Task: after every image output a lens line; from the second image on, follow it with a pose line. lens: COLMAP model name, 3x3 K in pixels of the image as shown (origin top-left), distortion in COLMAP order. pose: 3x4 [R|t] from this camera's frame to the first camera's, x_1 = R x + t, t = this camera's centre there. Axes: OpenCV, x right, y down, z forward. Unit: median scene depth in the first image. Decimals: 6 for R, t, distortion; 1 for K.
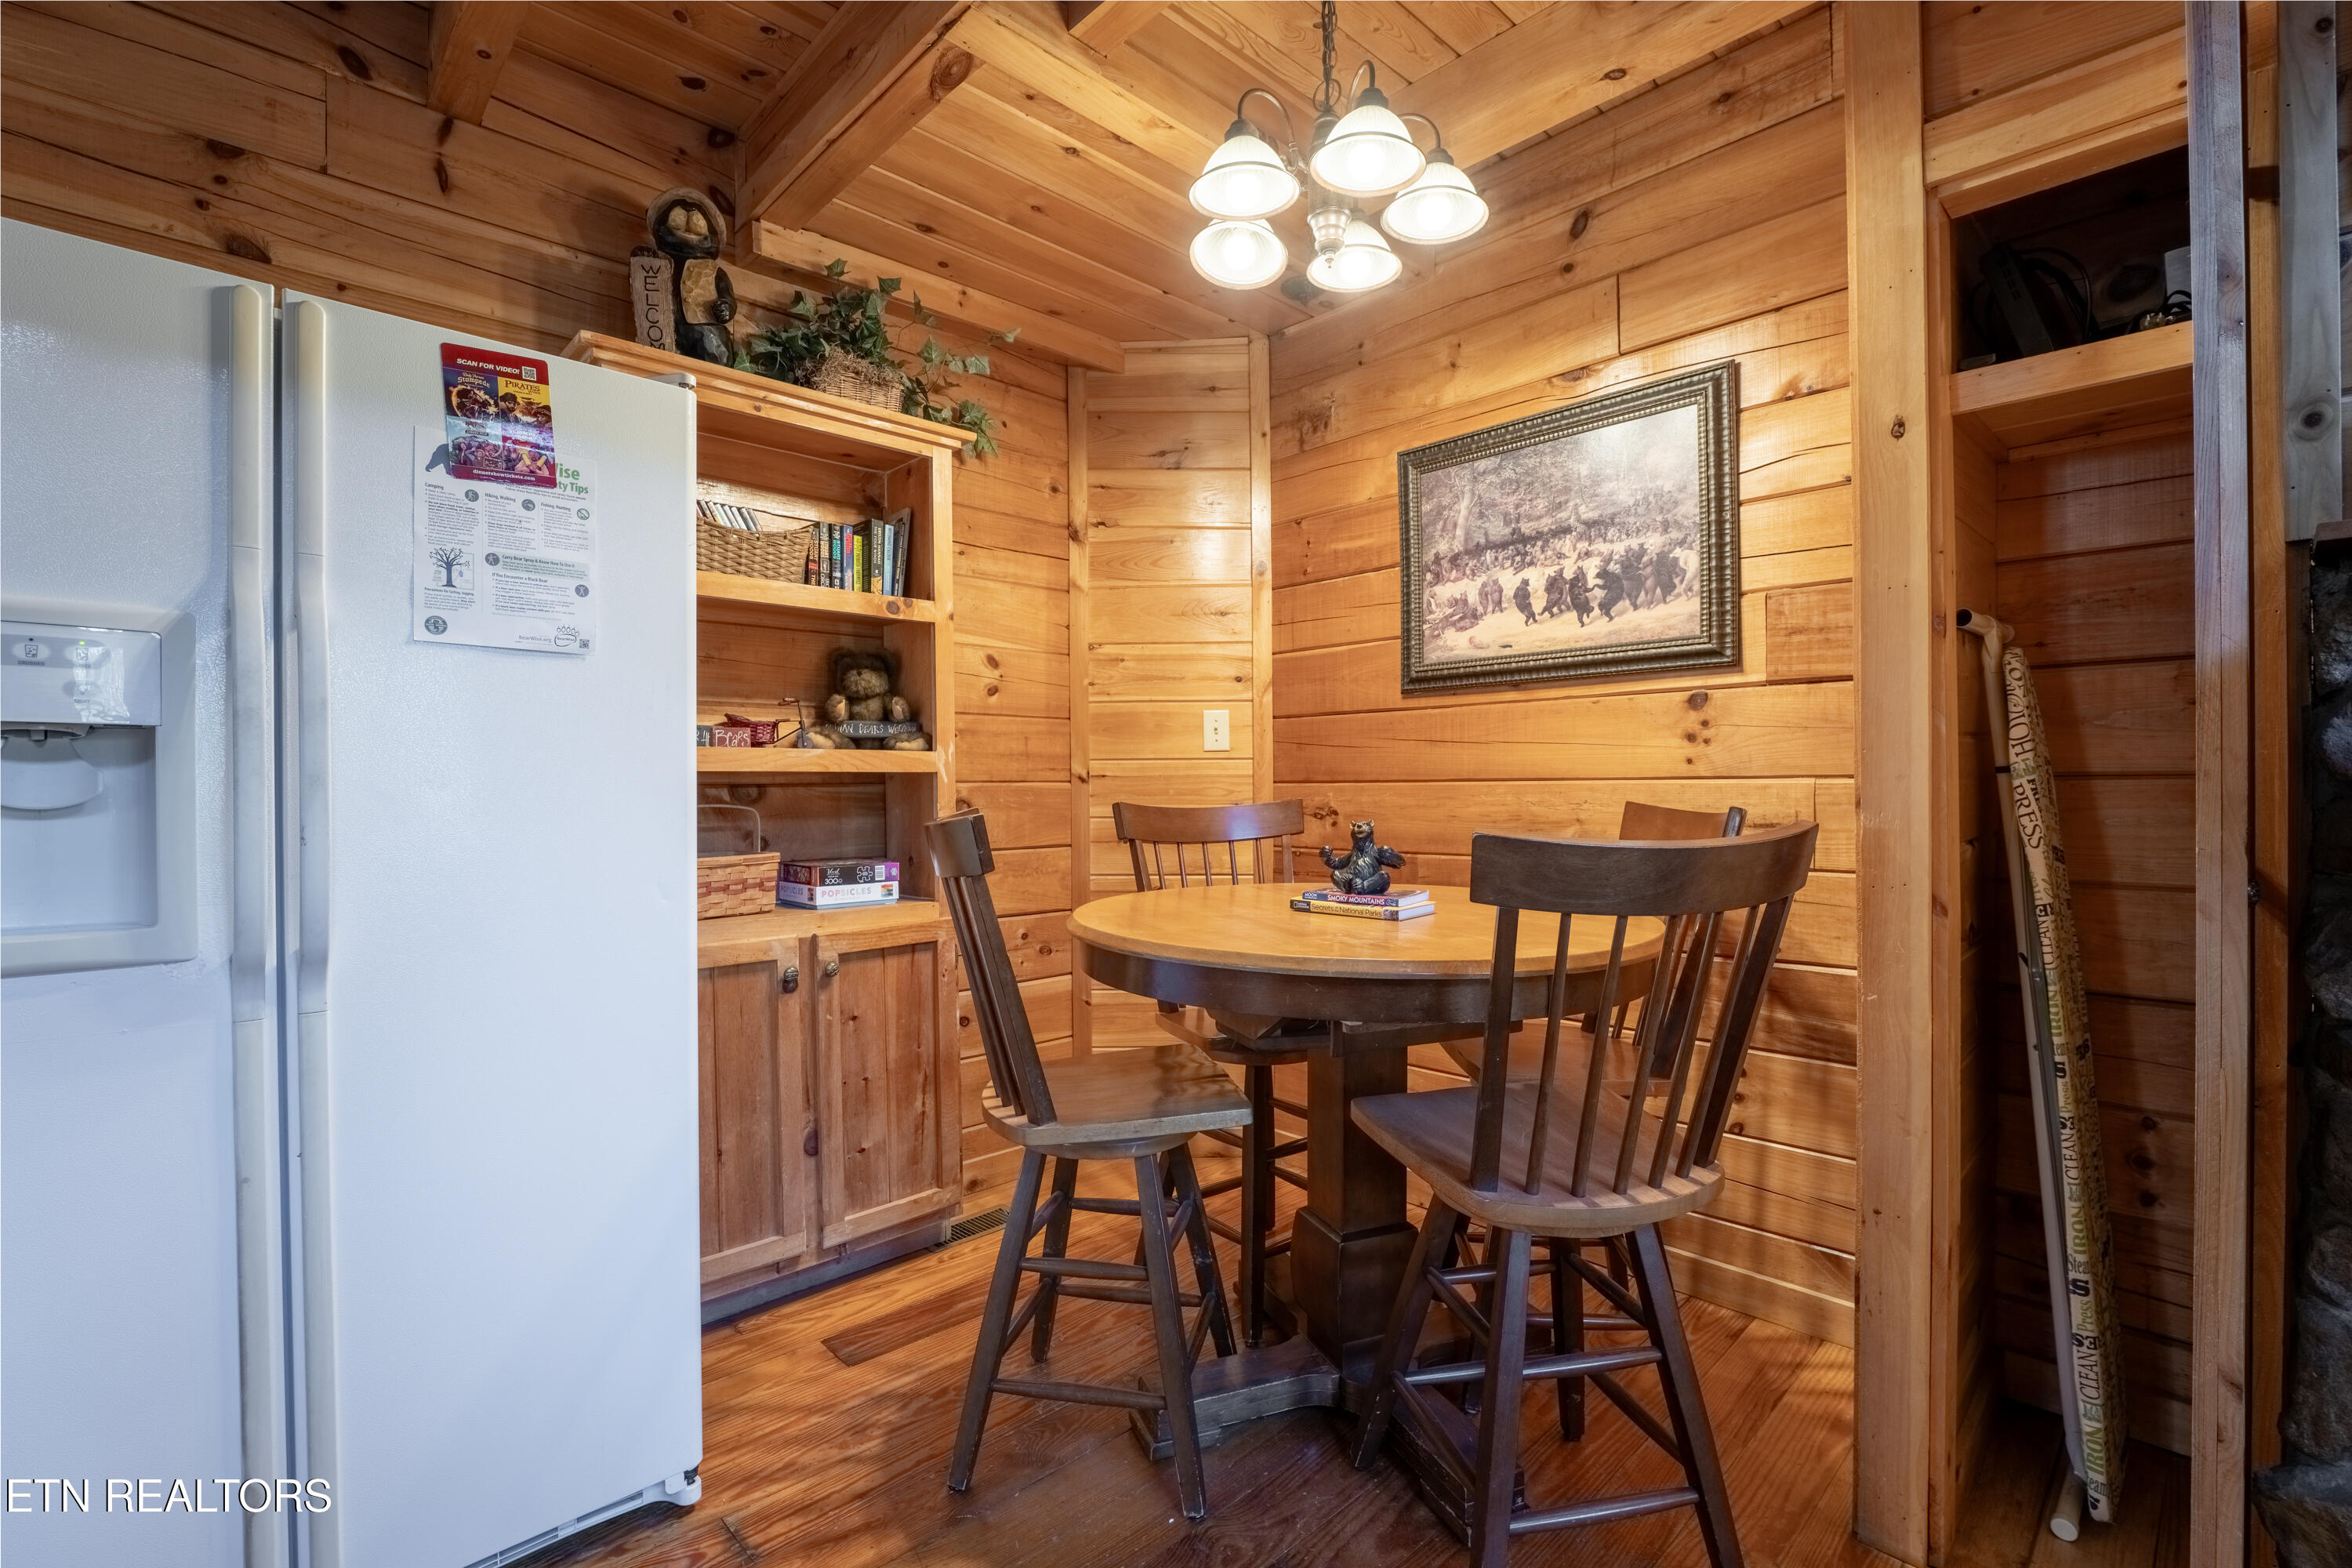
lens RADIAL K [[1050.5, 0, 1182.6], [0, 1050.5, 798.9], [0, 0, 1]] dist [-0.021284, 0.002264]
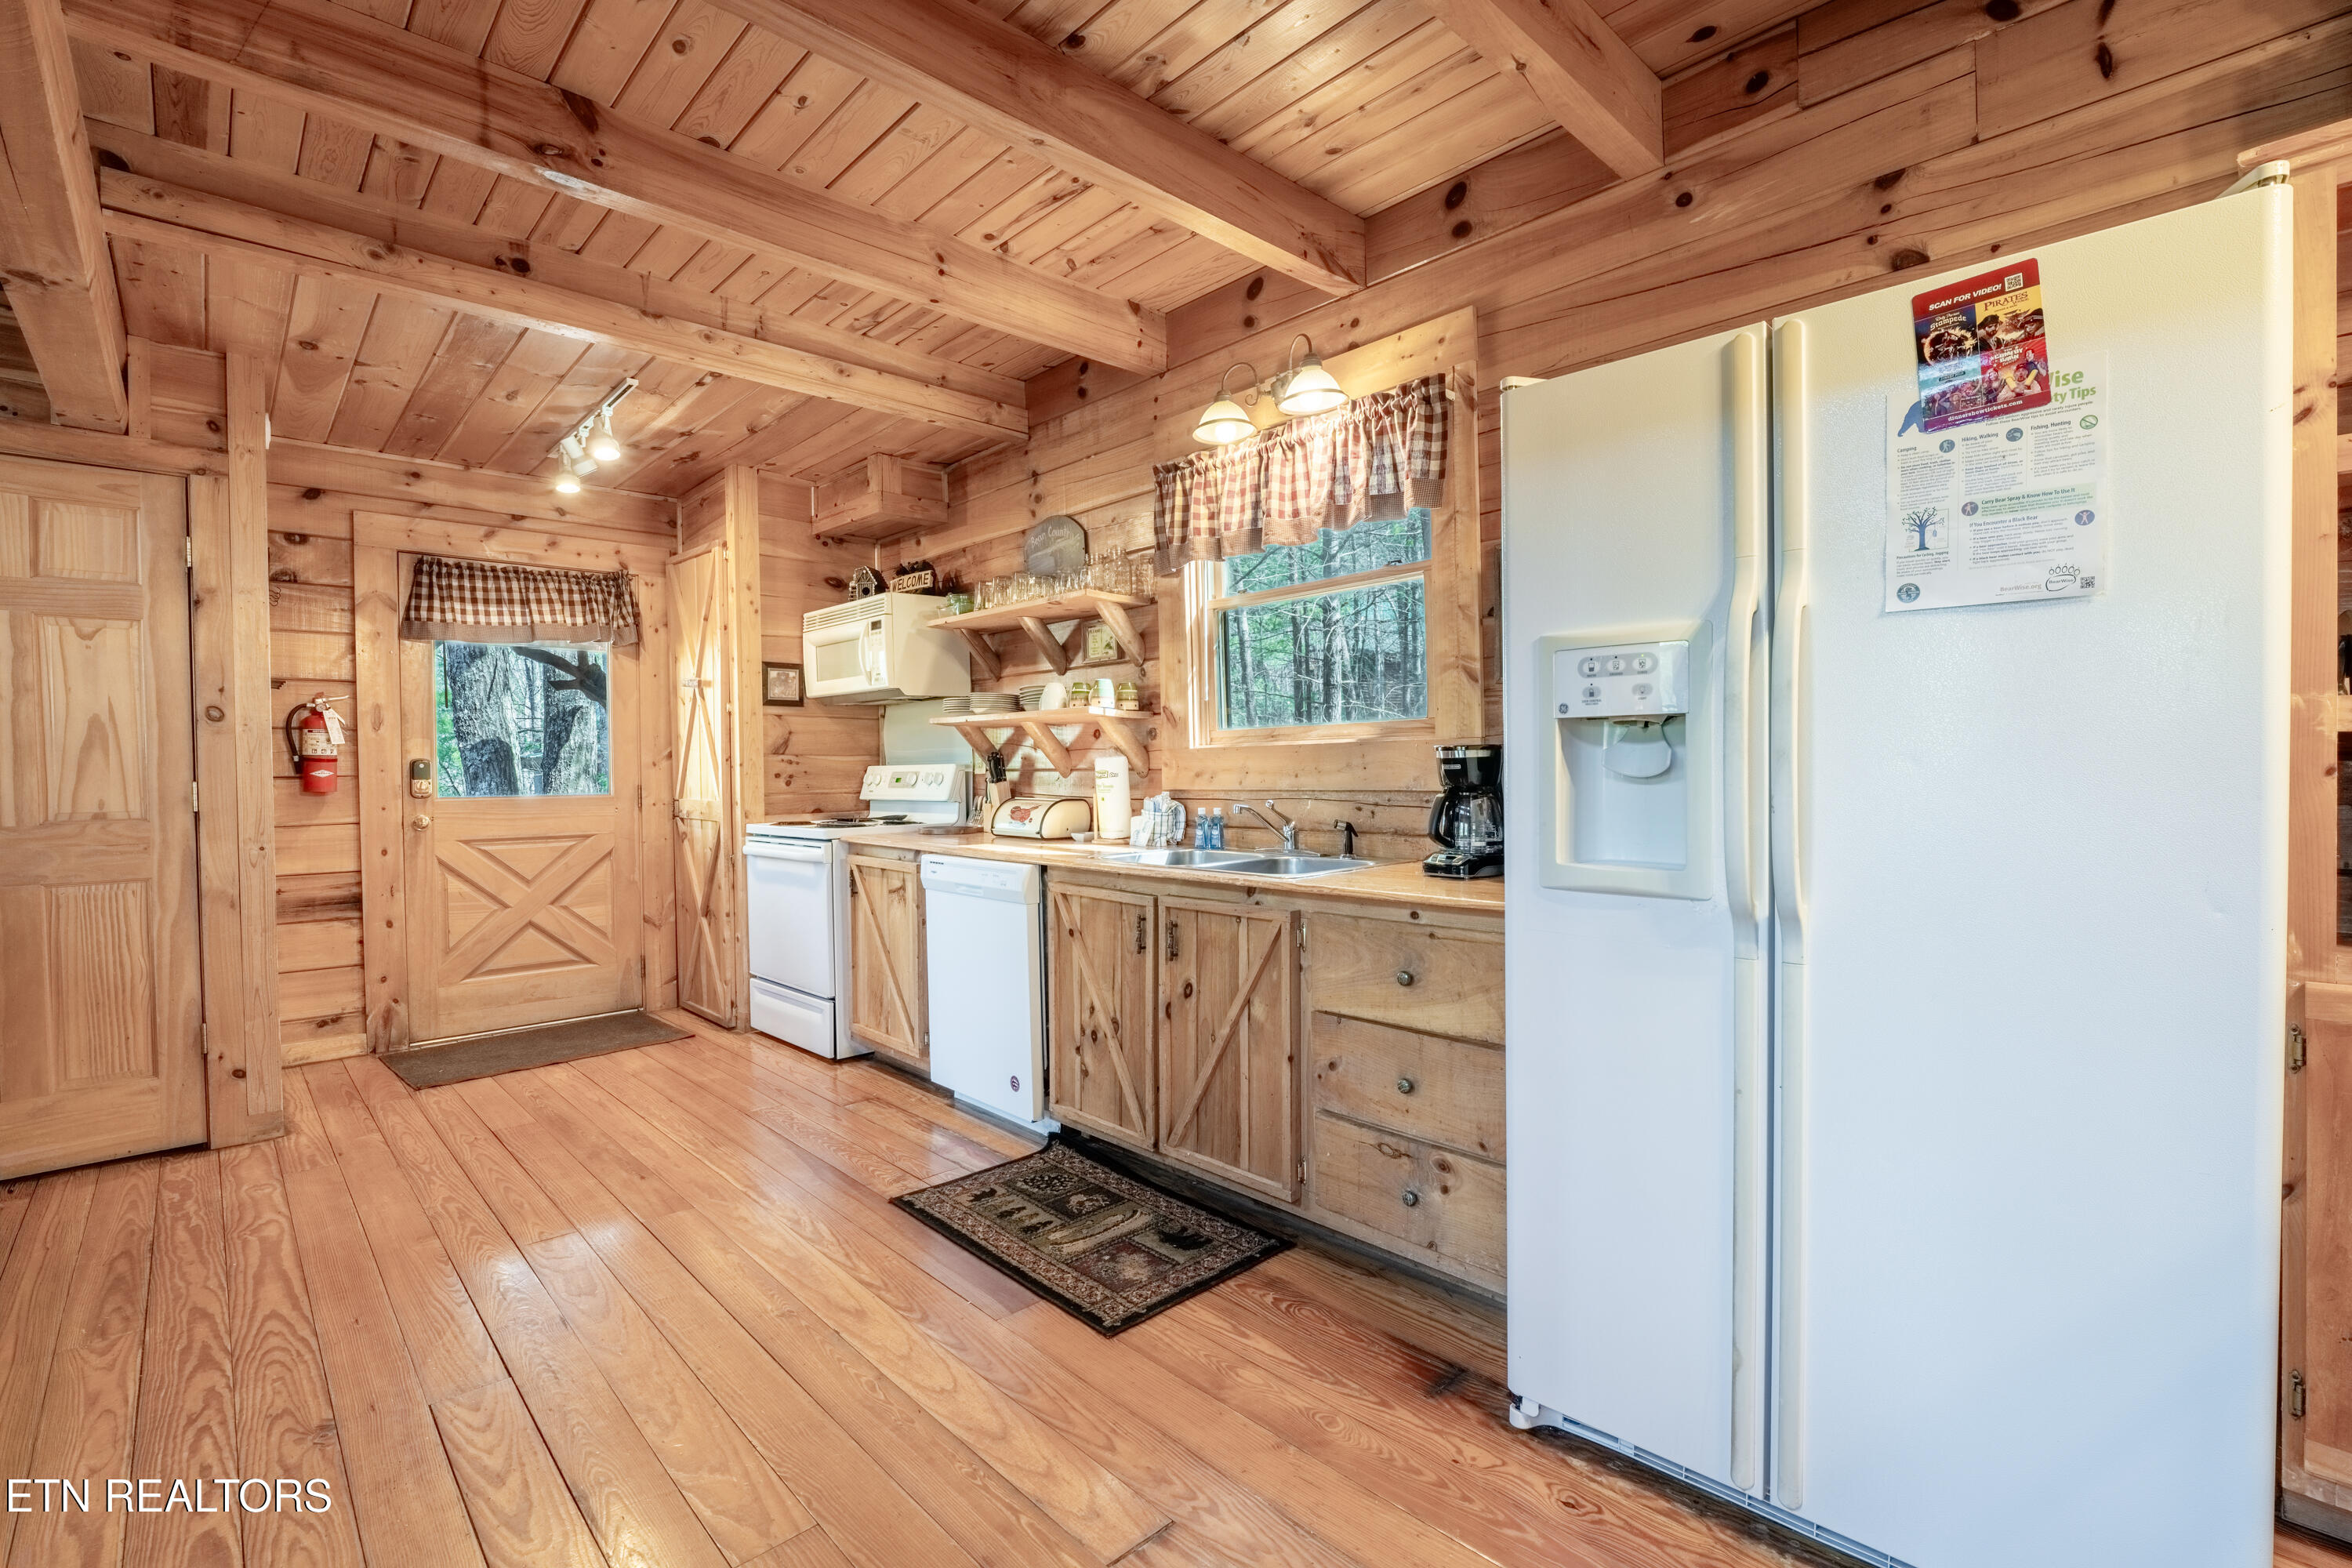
lens RADIAL K [[1050.5, 0, 1171.3], [0, 1050.5, 783.2], [0, 0, 1]] dist [-0.021284, 0.002264]
pose [[-0.010772, 0.021637, -0.999708, 0.163490], [-0.001020, 0.999765, 0.021649, -0.006134], [0.999941, 0.001253, -0.010747, 0.200584]]
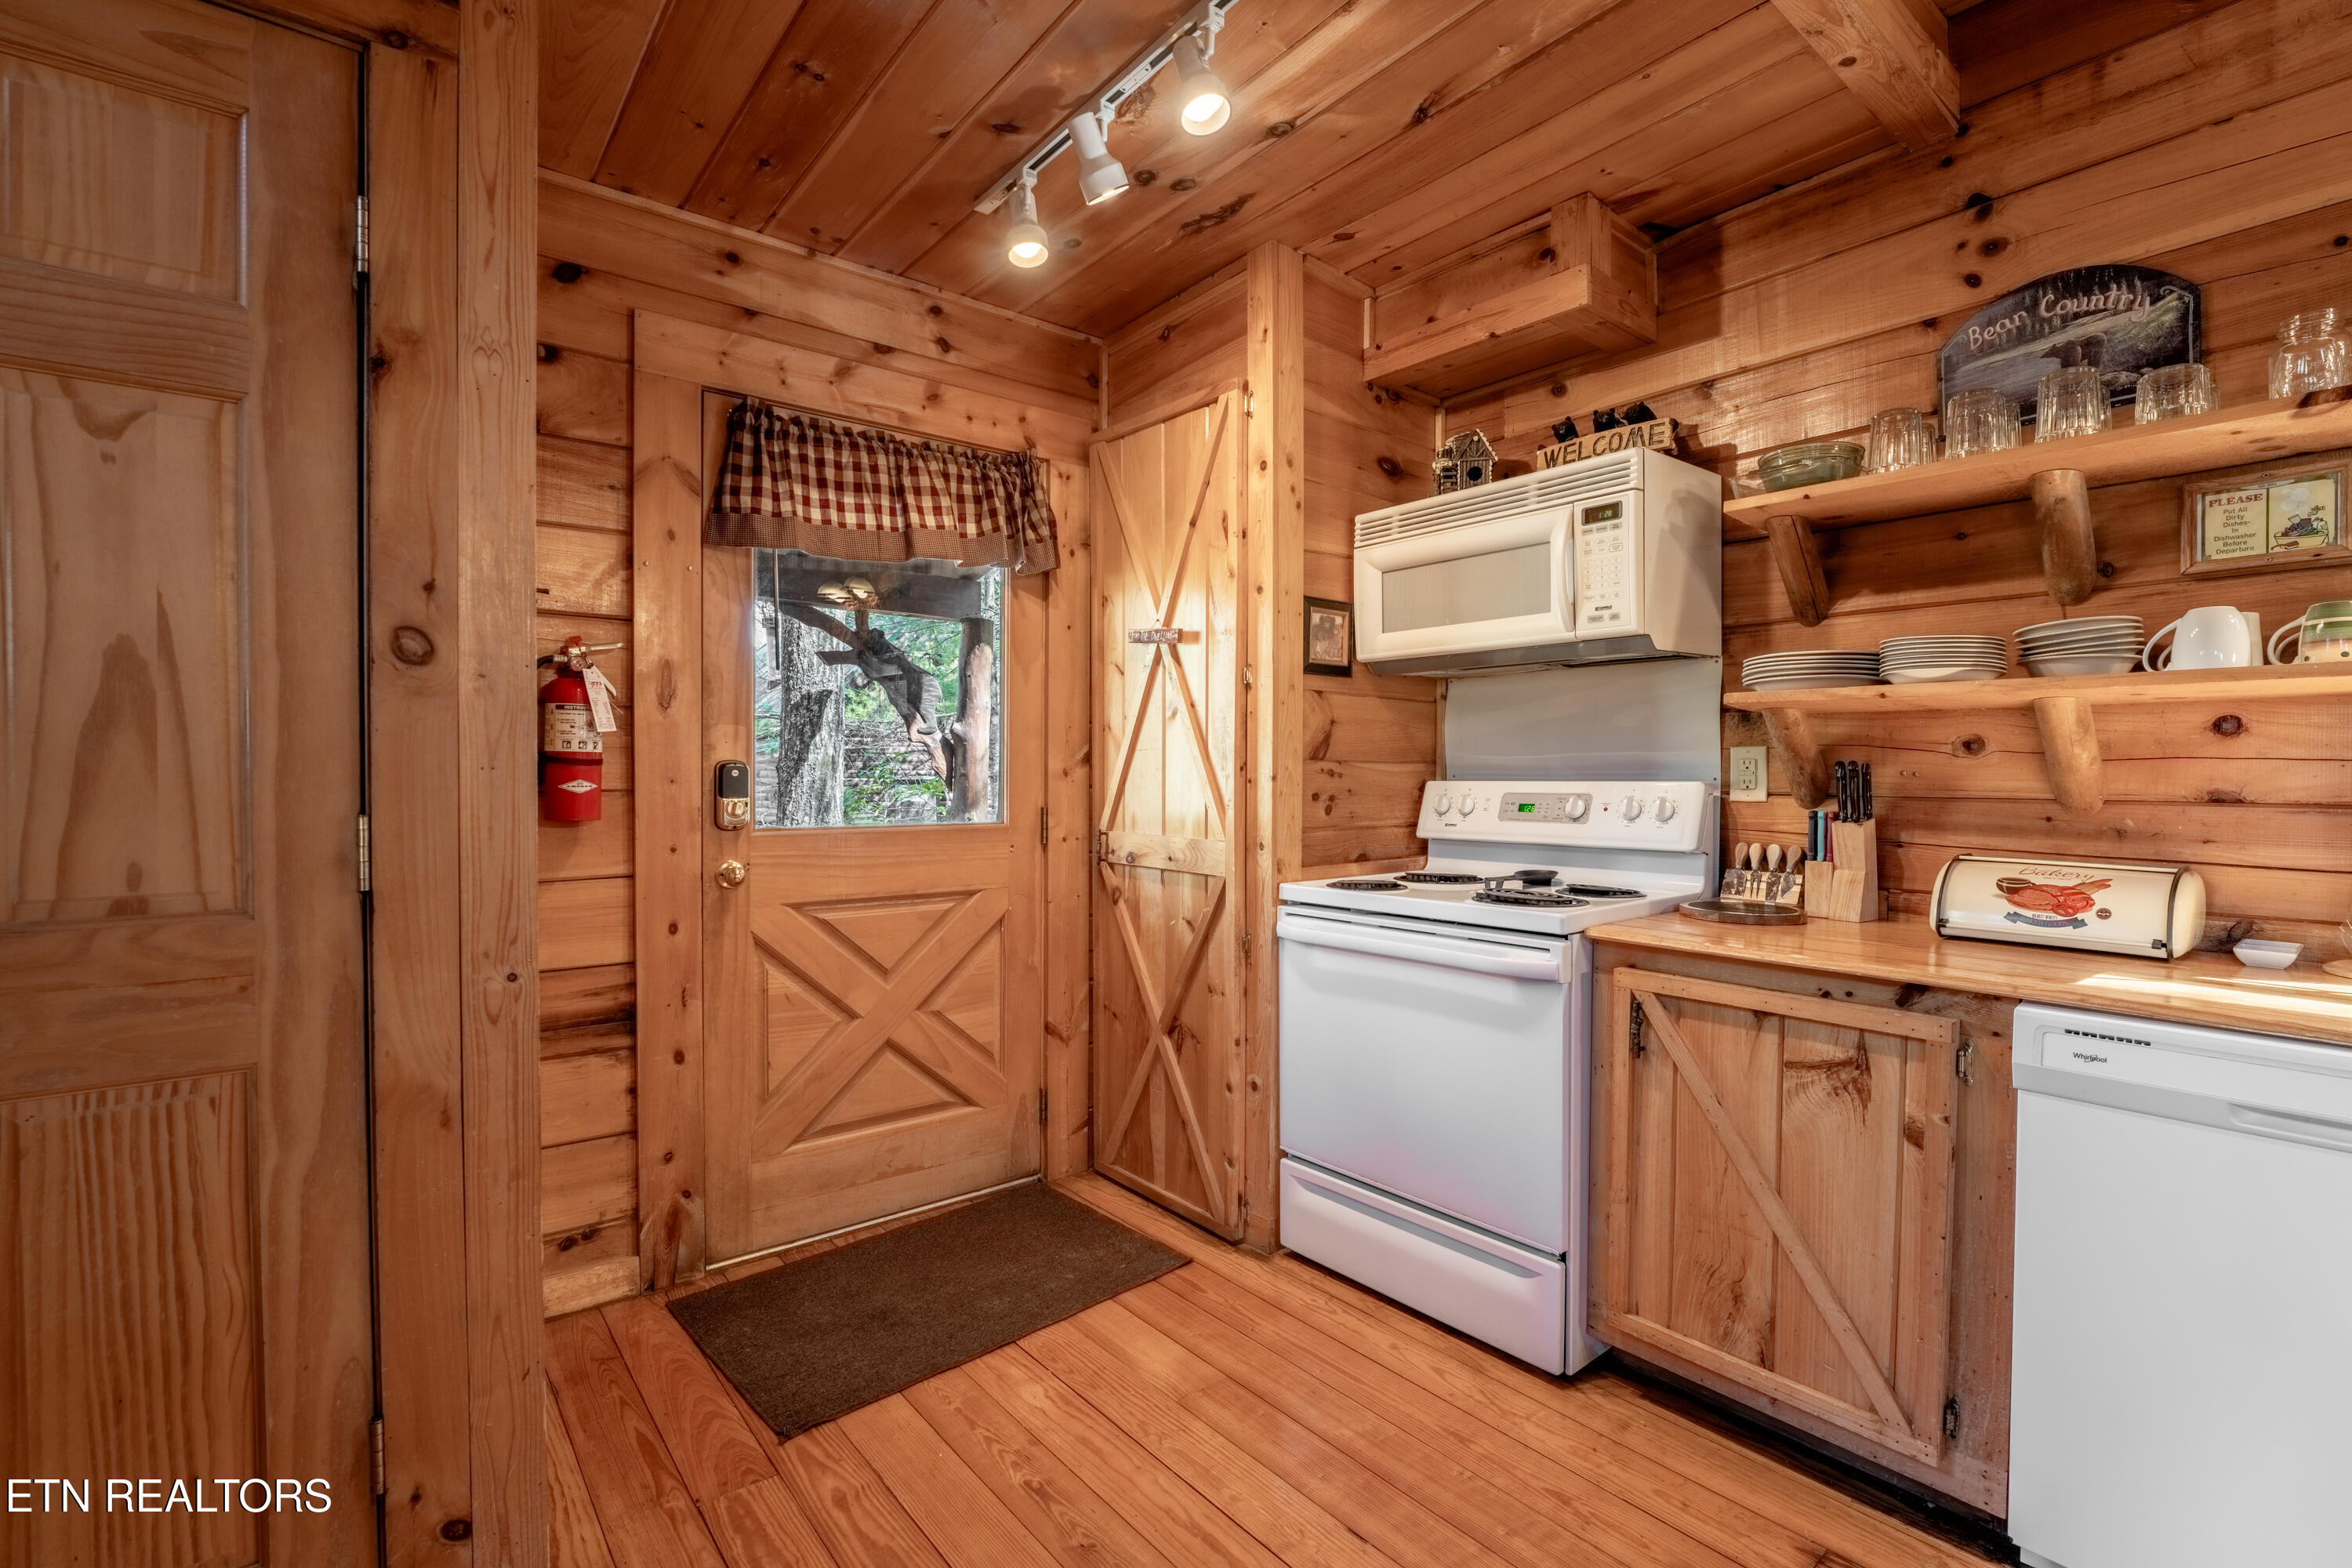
lens RADIAL K [[1050.5, 0, 1170.0], [0, 1050.5, 782.2], [0, 0, 1]] dist [-0.021284, 0.002264]
pose [[-0.096438, 0.014726, -0.995230, -0.727093], [-0.012771, 0.999790, 0.016031, -0.009039], [0.995257, 0.014256, -0.096229, -0.671999]]
